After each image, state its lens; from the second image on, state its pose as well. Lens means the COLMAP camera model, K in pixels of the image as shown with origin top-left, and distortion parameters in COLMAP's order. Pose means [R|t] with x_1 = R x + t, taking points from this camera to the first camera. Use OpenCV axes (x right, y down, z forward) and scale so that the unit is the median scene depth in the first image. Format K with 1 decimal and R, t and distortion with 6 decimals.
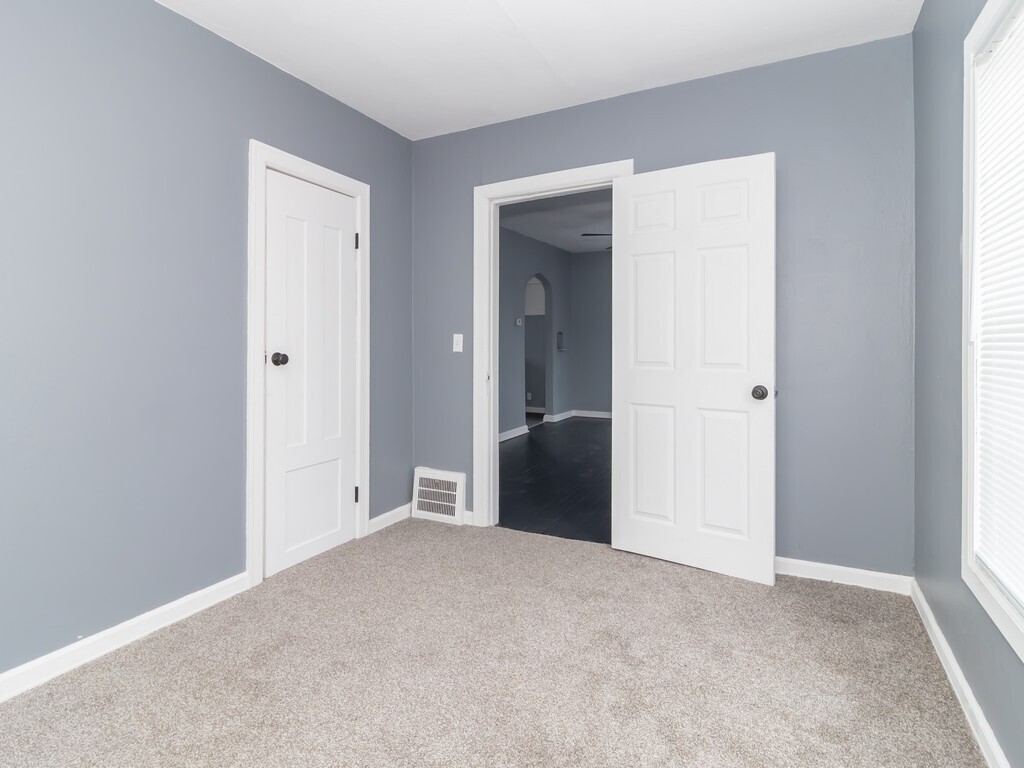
lens RADIAL K [[559.3, 0, 526.7], [0, 559.3, 344.1], [0, 0, 1]] dist [0.008073, -0.000257]
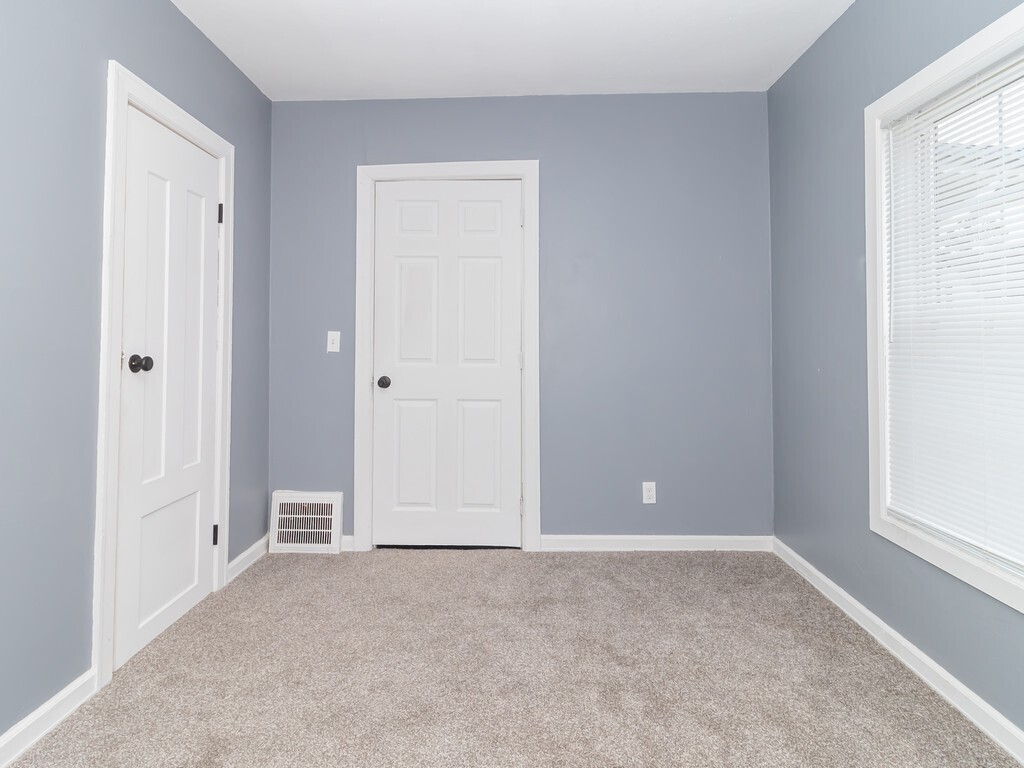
lens RADIAL K [[561.4, 0, 513.0], [0, 561.4, 326.8], [0, 0, 1]] dist [0.004936, 0.001520]
pose [[0.903713, 0.013212, 0.427934, -0.310530], [-0.001945, 0.999640, -0.026755, -0.002415], [-0.428134, 0.023347, 0.903414, 0.120381]]
